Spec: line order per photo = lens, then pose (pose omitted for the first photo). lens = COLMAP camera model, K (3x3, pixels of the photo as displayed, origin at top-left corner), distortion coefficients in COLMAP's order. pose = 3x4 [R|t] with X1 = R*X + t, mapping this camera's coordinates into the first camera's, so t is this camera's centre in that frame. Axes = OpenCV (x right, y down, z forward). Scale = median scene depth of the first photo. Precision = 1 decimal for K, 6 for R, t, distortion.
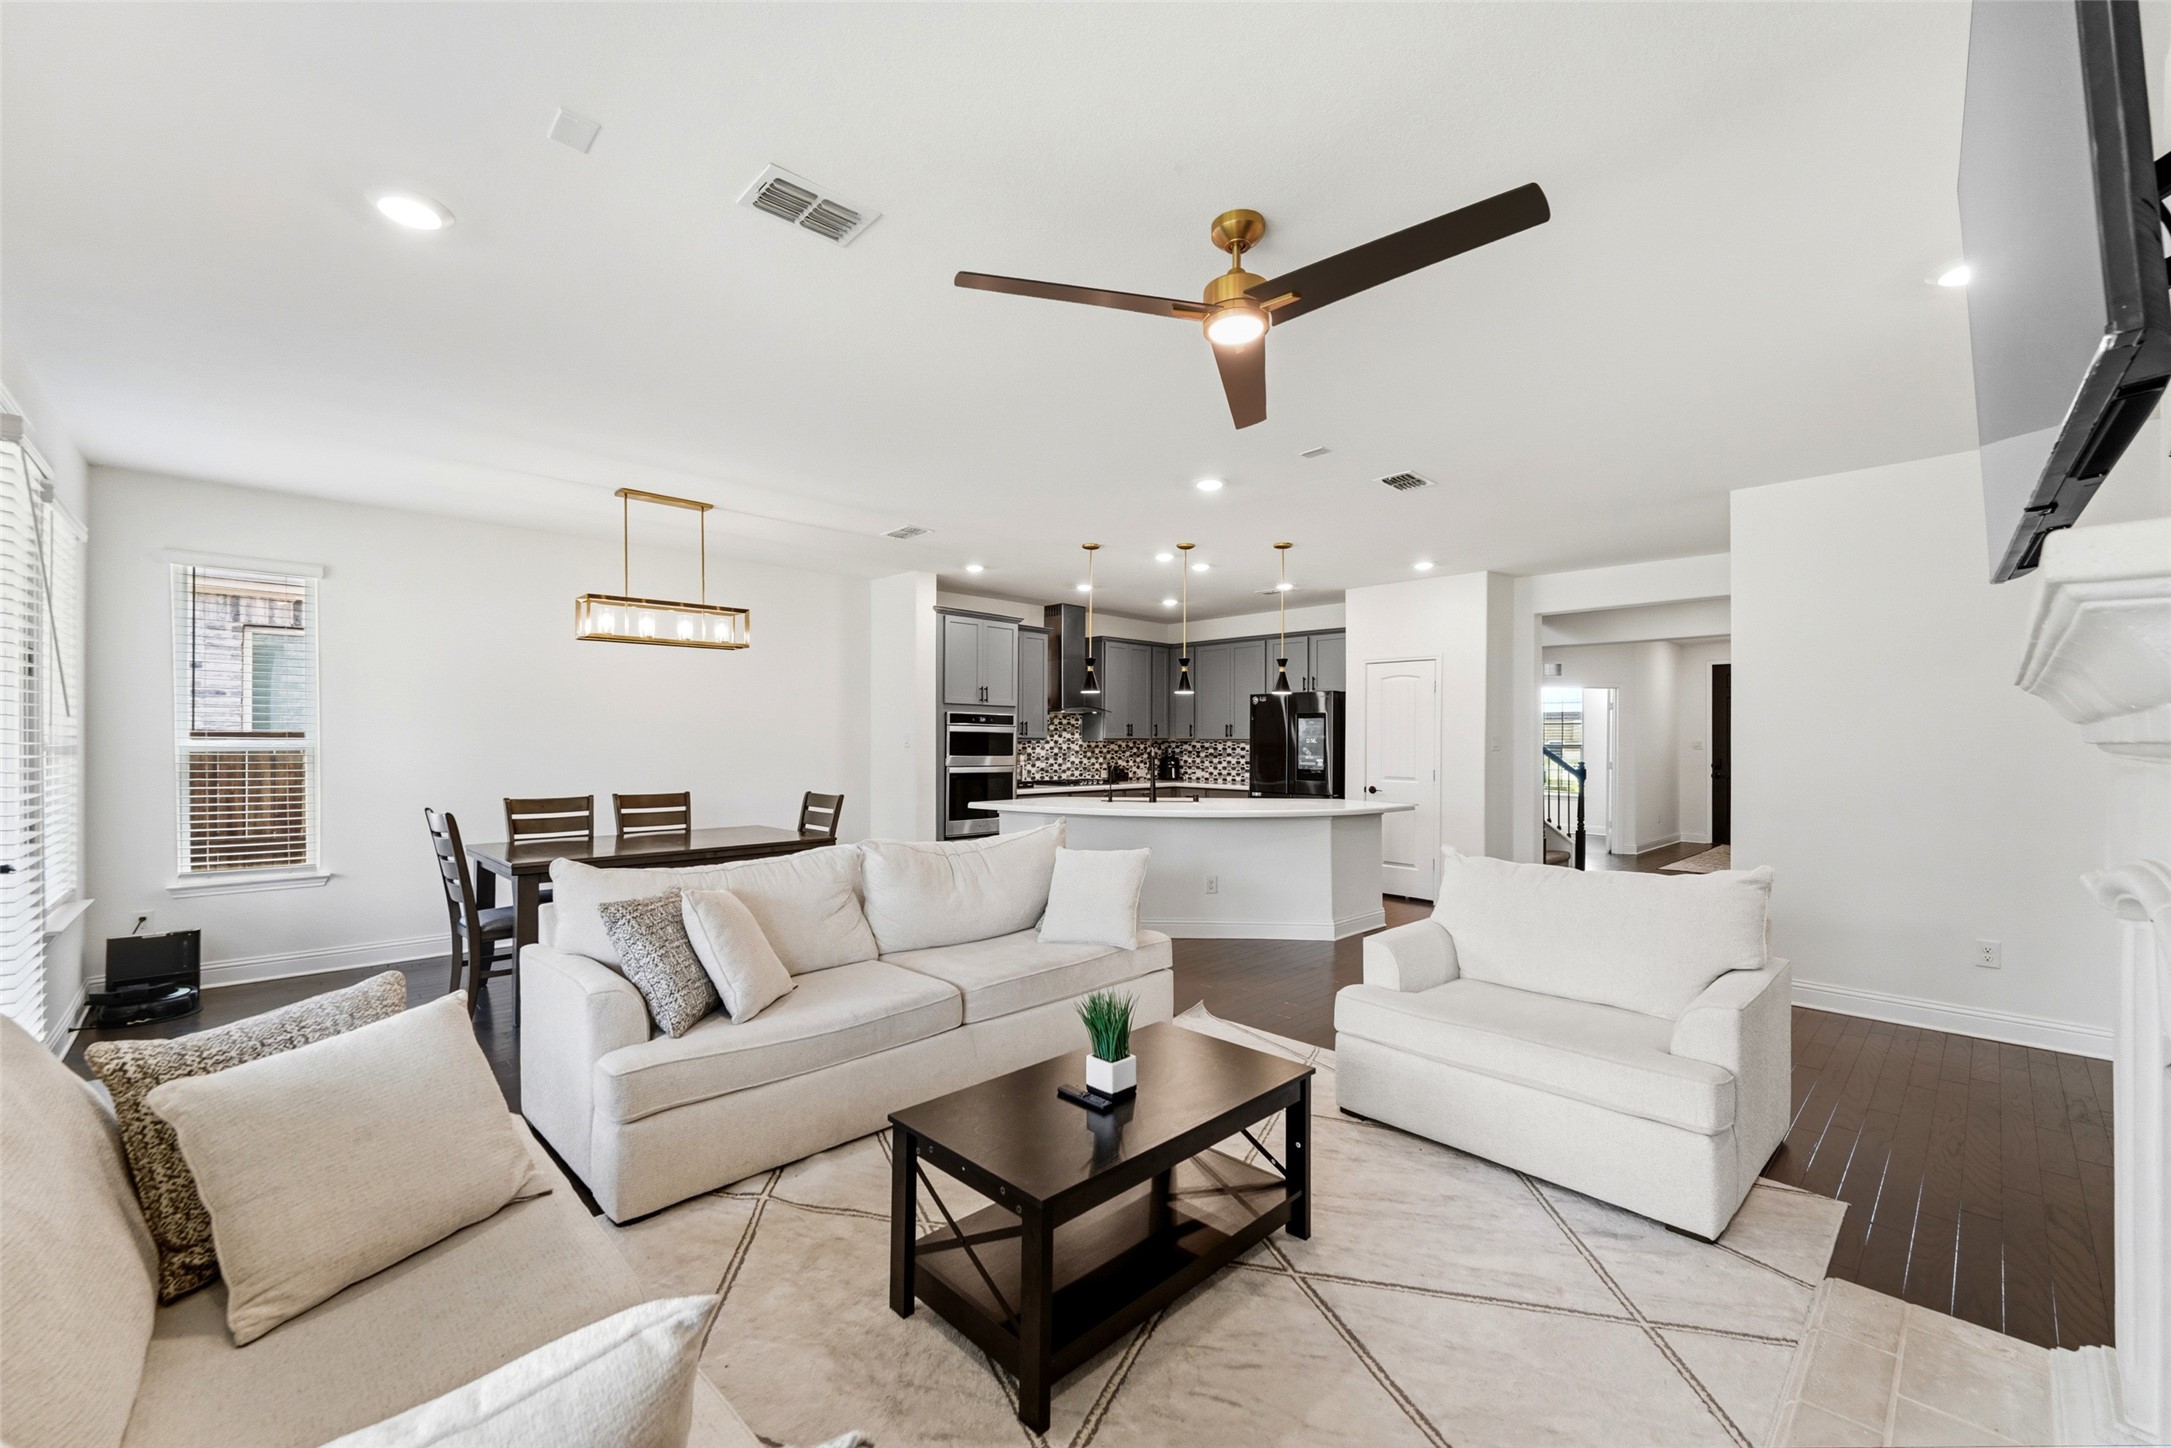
lens RADIAL K [[876.8, 0, 1057.4], [0, 876.8, 731.0], [0, 0, 1]] dist [0.006269, 0.000207]
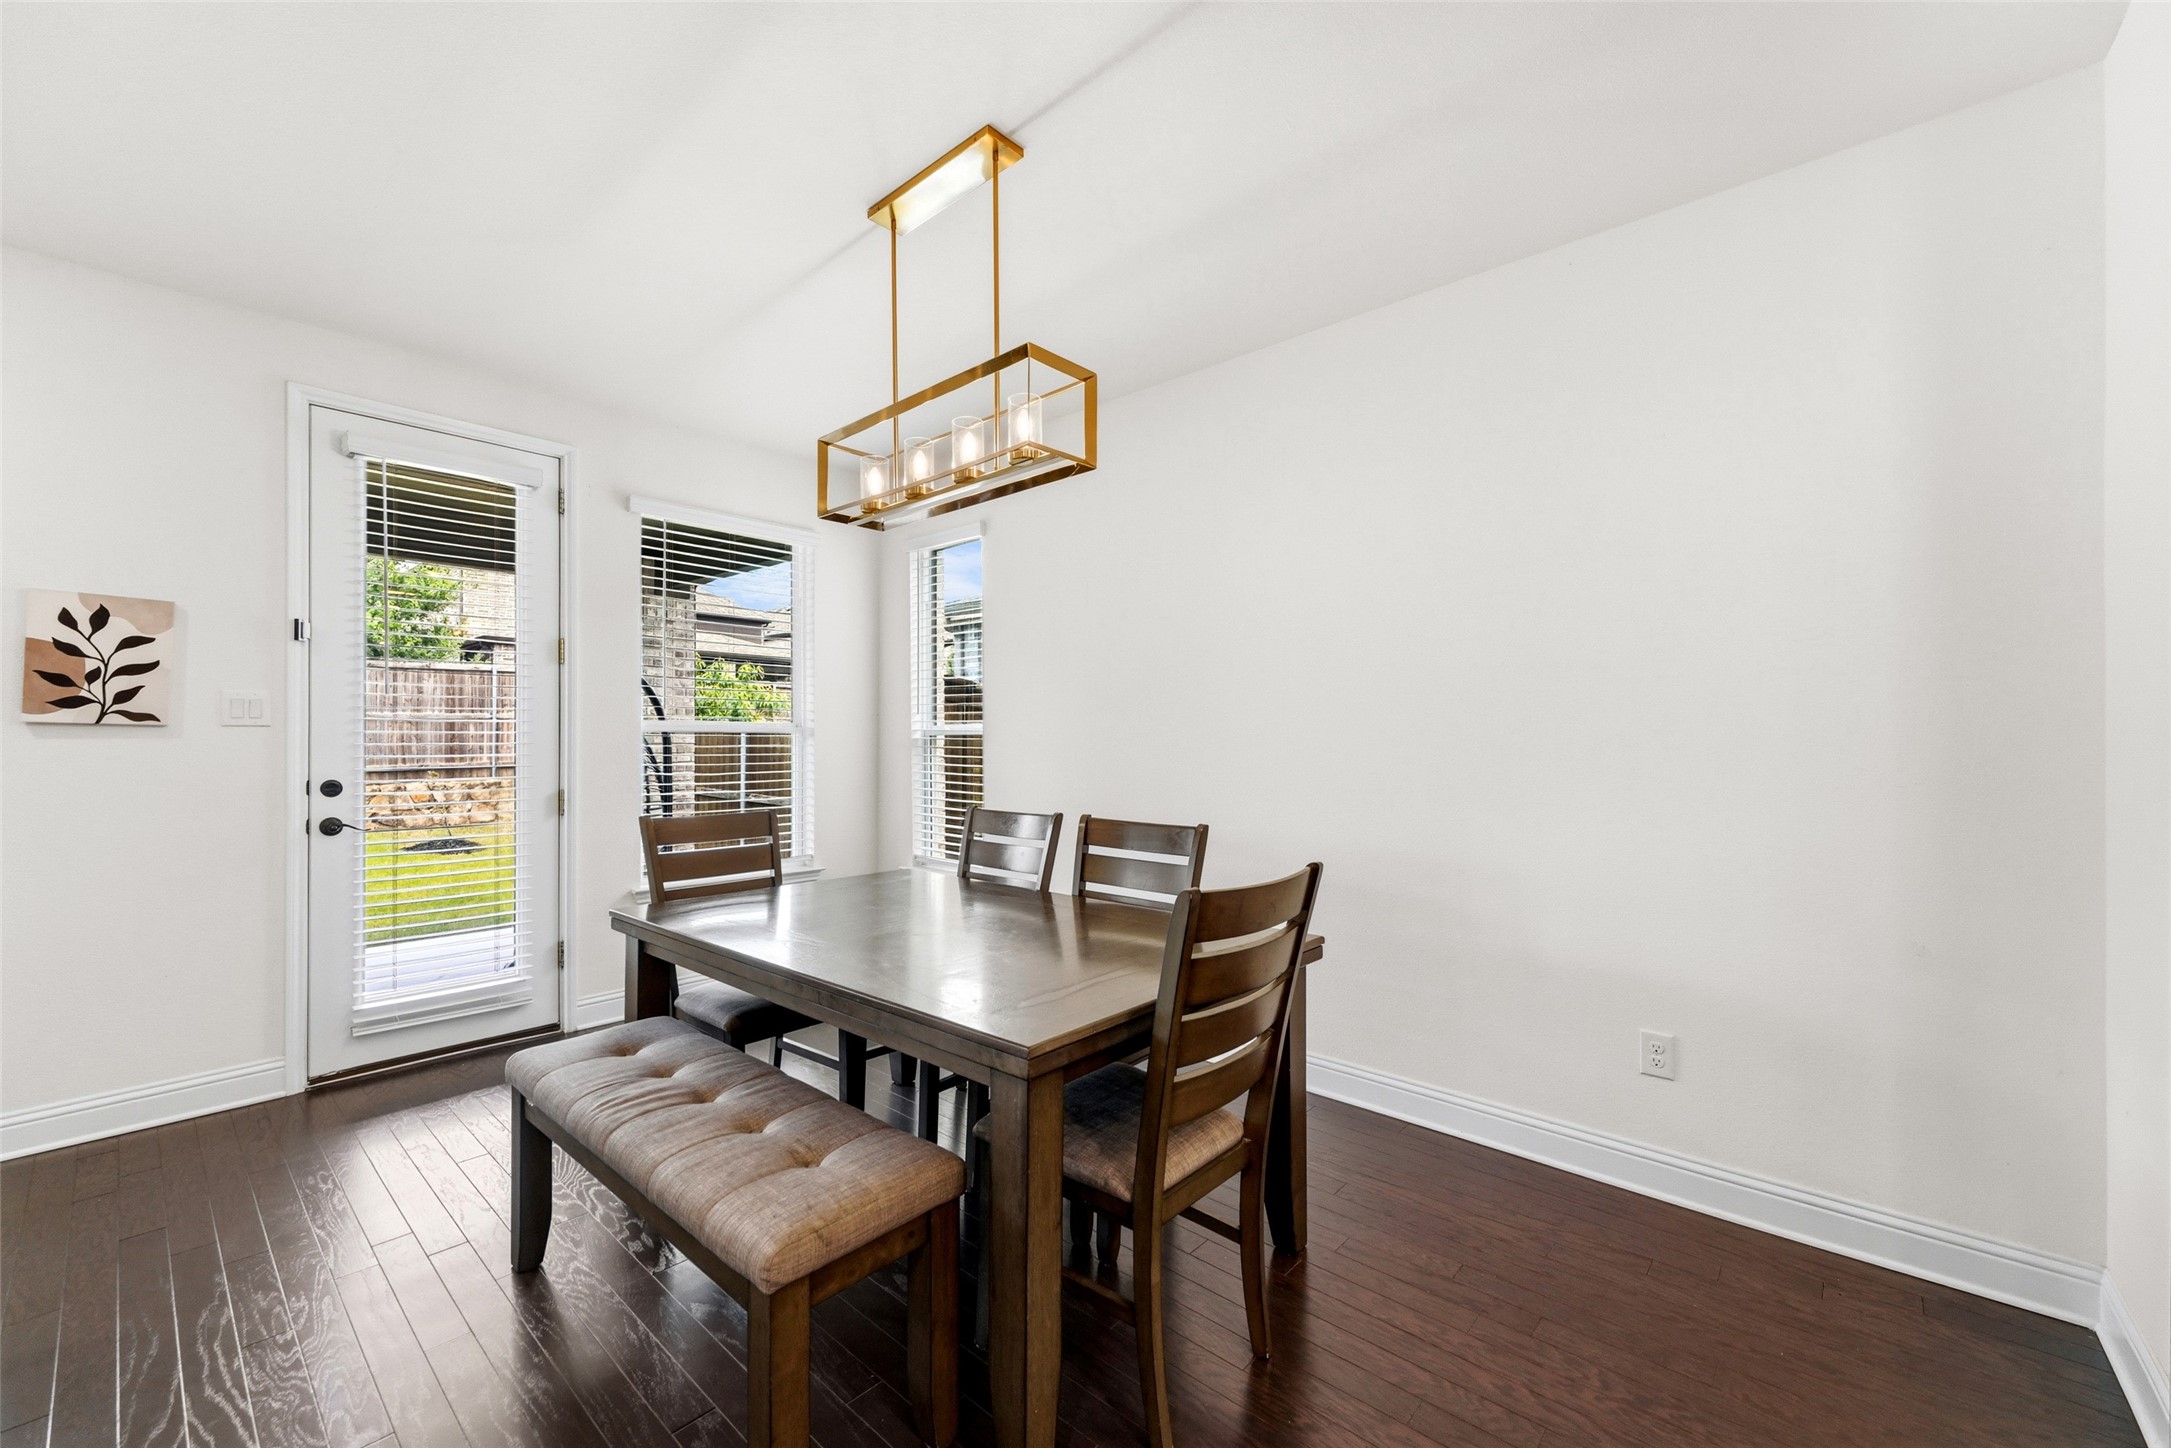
lens RADIAL K [[876.8, 0, 1065.7], [0, 876.8, 730.9], [0, 0, 1]] dist [0.006269, 0.000207]
pose [[0.074802, -0.013885, -0.997102, 0.010037], [0.008633, 0.999875, -0.013276, 0.018144], [0.997161, -0.007615, 0.074913, 0.602209]]
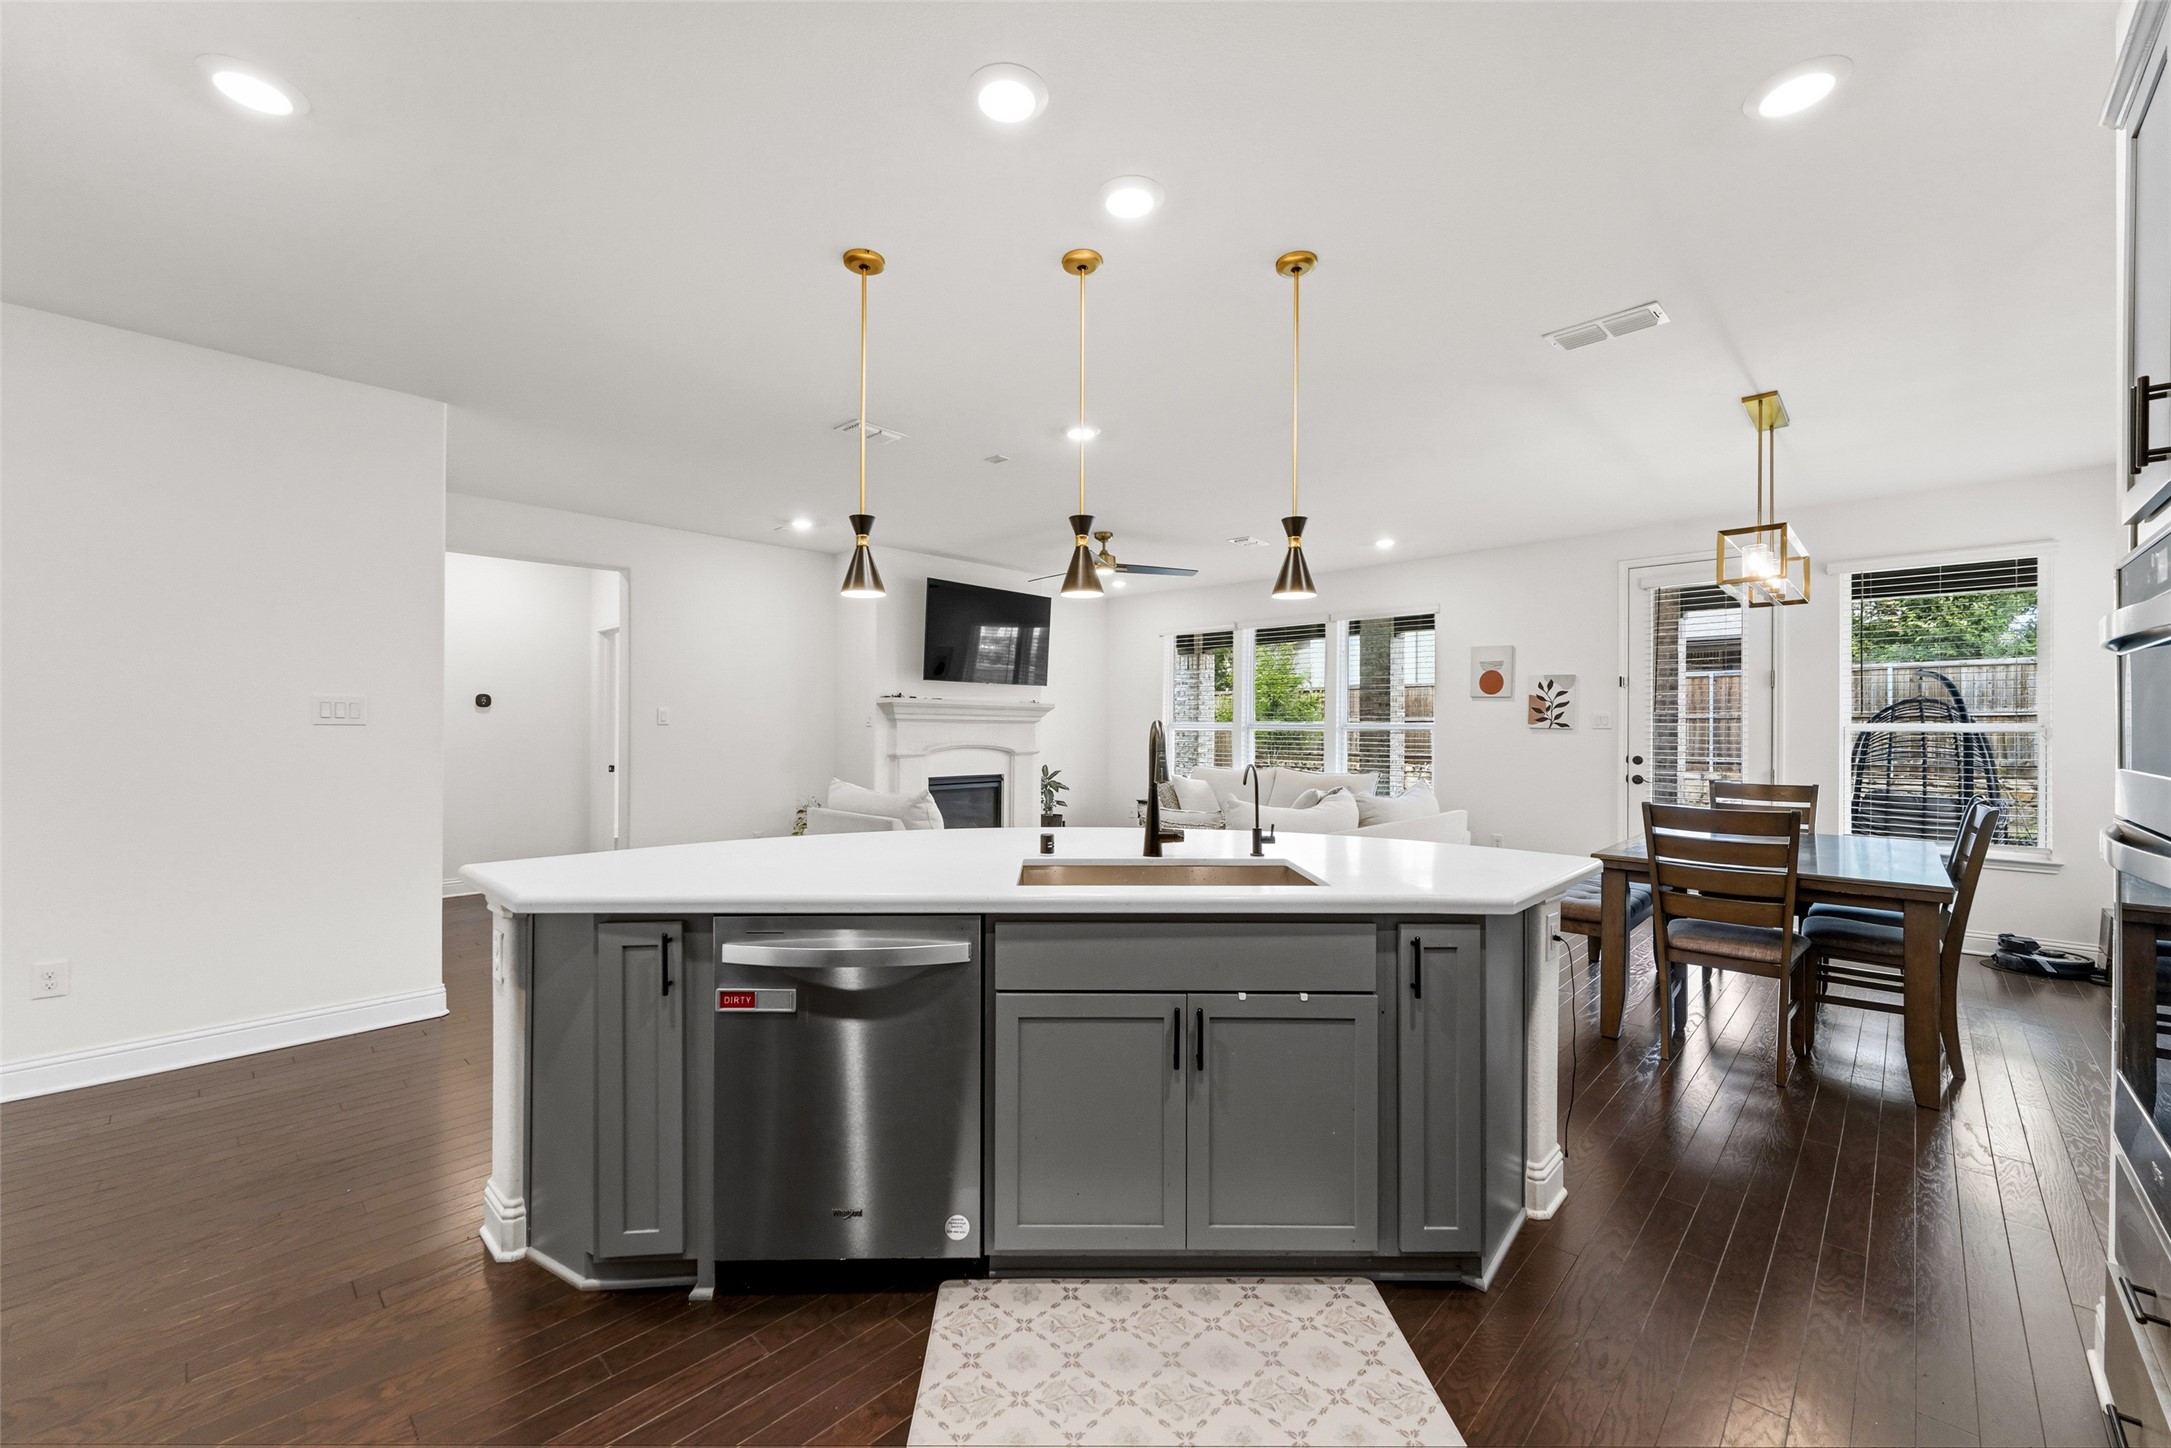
lens RADIAL K [[876.8, 0, 1061.6], [0, 876.8, 726.6], [0, 0, 1]] dist [0.006269, 0.000207]
pose [[-0.999787, -0.008305, -0.018905, 0.107927], [-0.008184, 0.999946, -0.006473, 0.015483], [0.018957, -0.006317, -0.999800, 1.036763]]
